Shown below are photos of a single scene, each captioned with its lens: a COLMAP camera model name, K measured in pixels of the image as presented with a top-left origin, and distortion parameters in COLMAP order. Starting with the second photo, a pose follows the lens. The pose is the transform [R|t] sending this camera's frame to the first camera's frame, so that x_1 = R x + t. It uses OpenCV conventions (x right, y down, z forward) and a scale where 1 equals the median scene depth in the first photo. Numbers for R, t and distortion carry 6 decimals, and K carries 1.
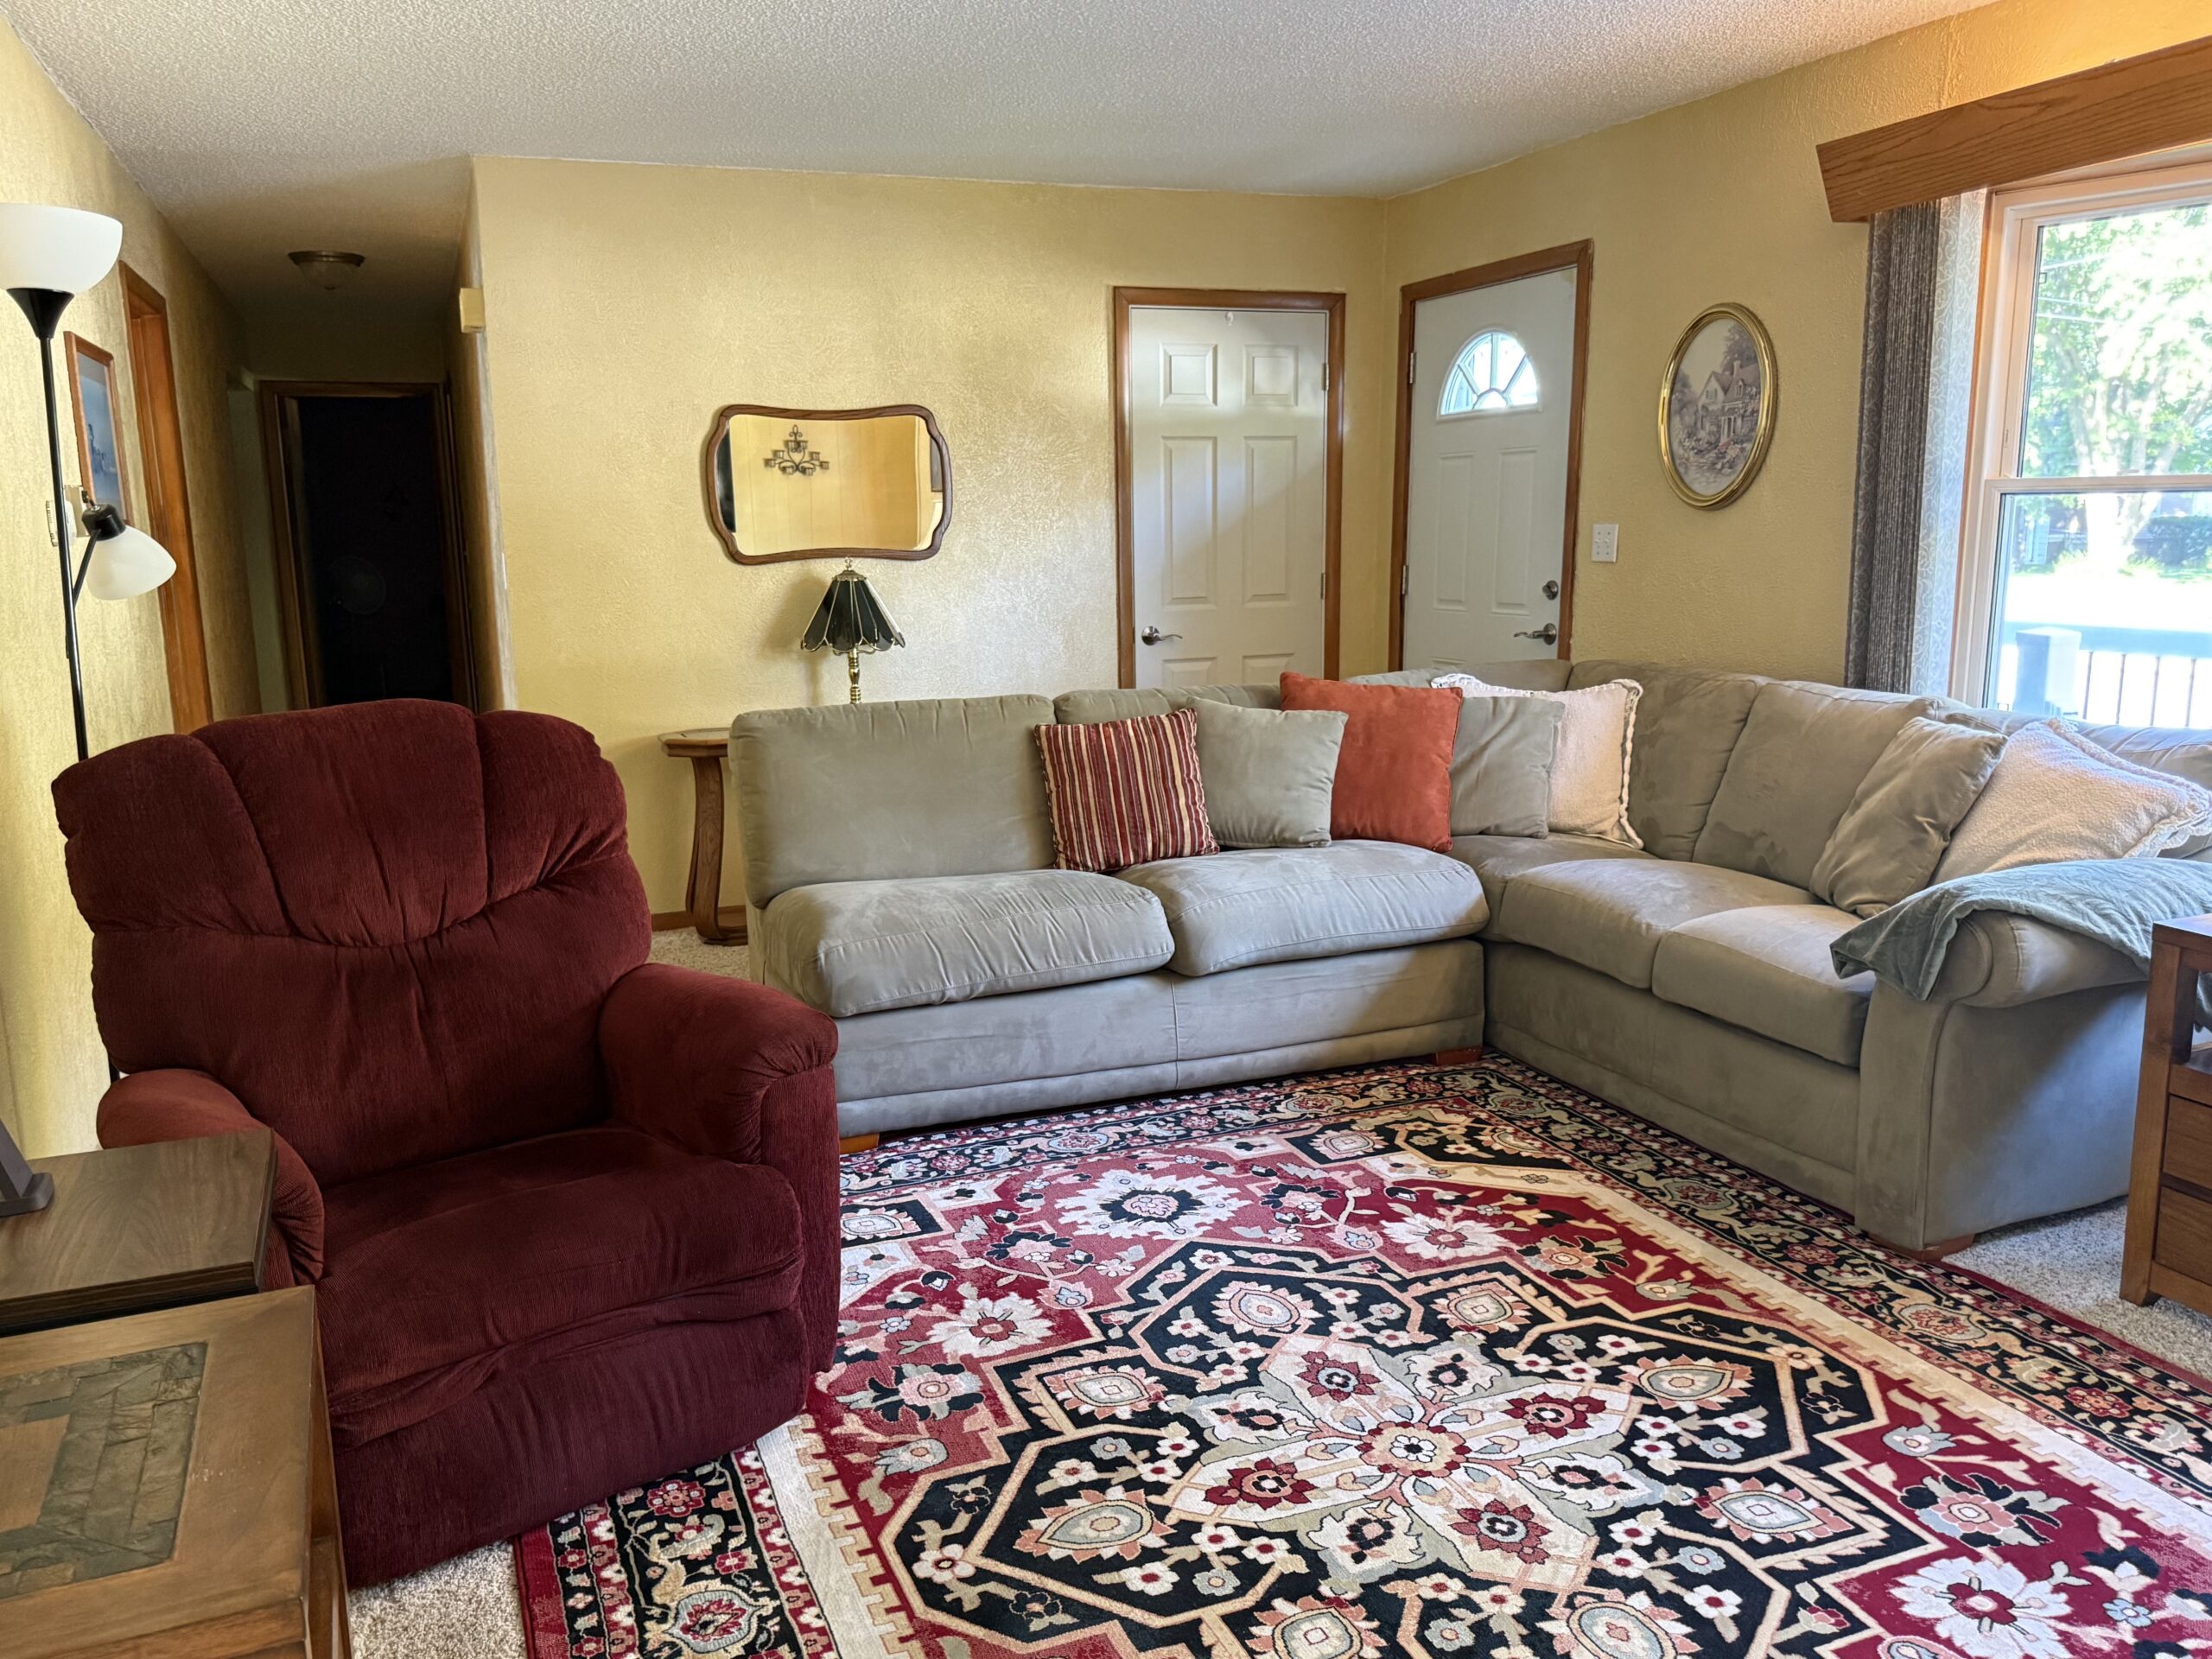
lens RADIAL K [[1668.5, 0, 1102.4], [0, 1668.5, 833.1], [0, 0, 1]] dist [0.210557, -0.524658]
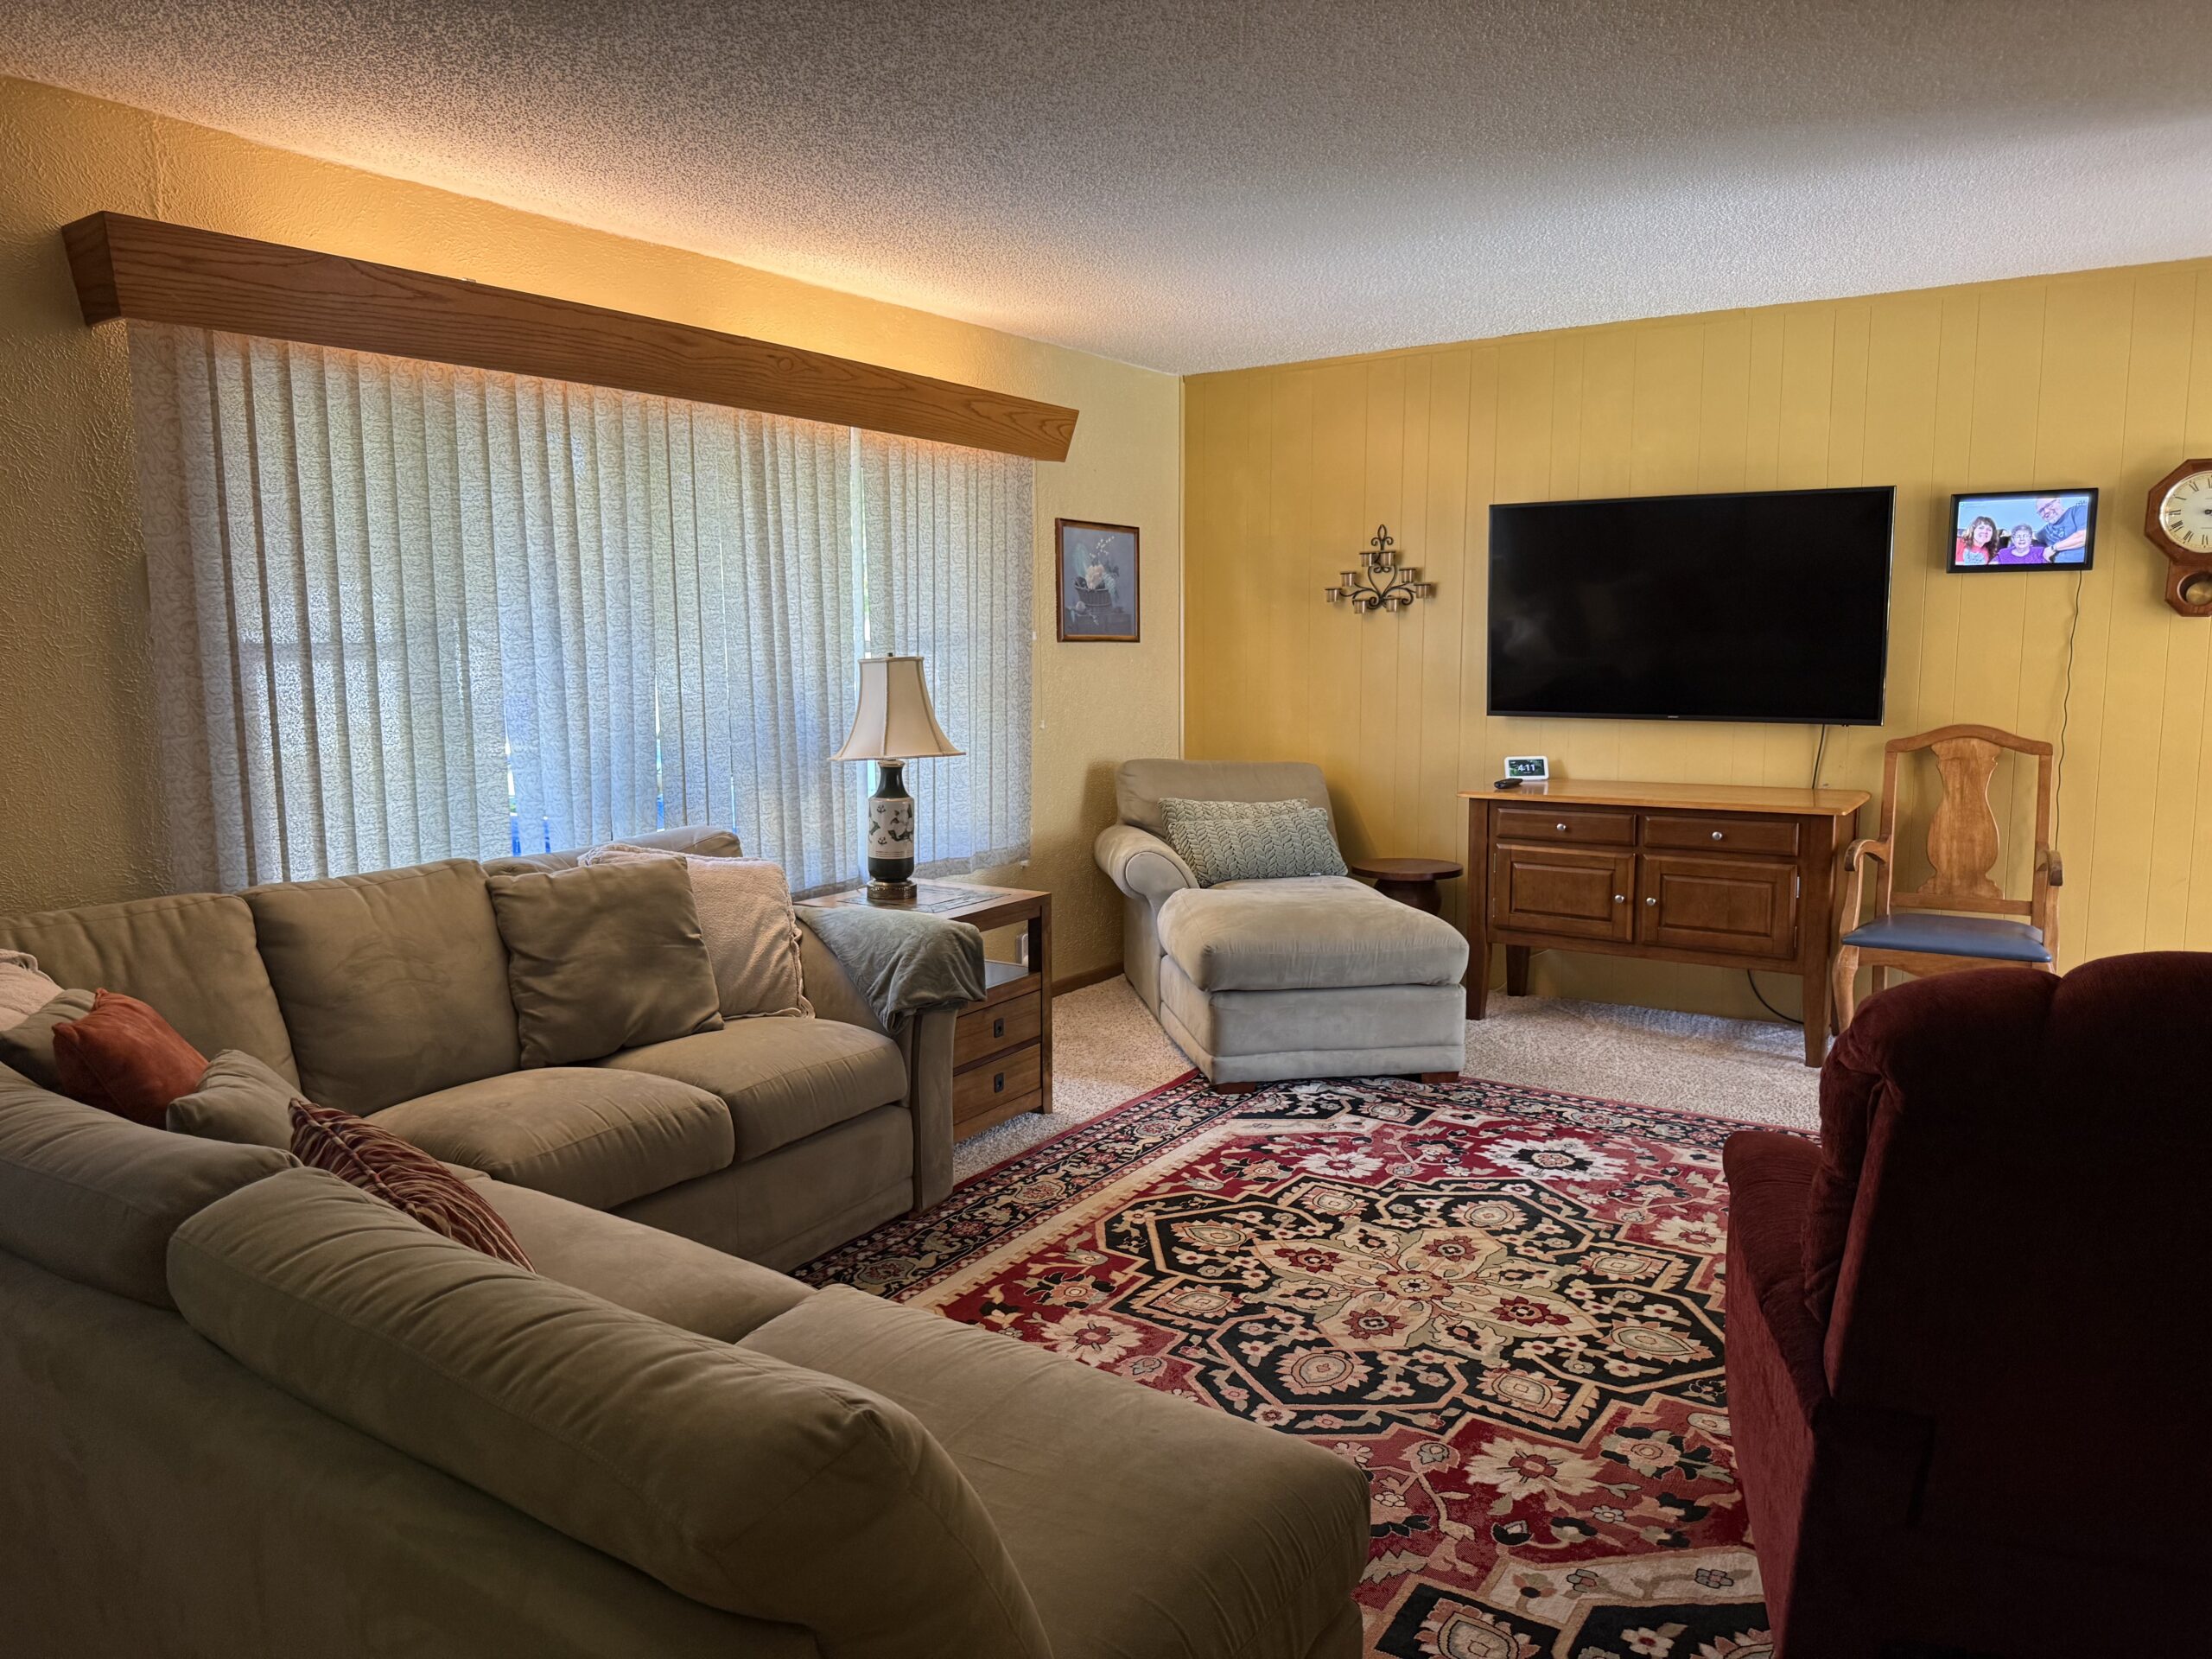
lens RADIAL K [[1531.8, 0, 1108.5], [0, 1531.8, 847.9], [0, 0, 1]] dist [0.057797, -0.084066]
pose [[0.575278, 0.125037, -0.808345, 0.926007], [-0.145110, 0.988172, 0.049582, -0.039740], [0.804984, 0.088776, 0.586618, -0.036776]]
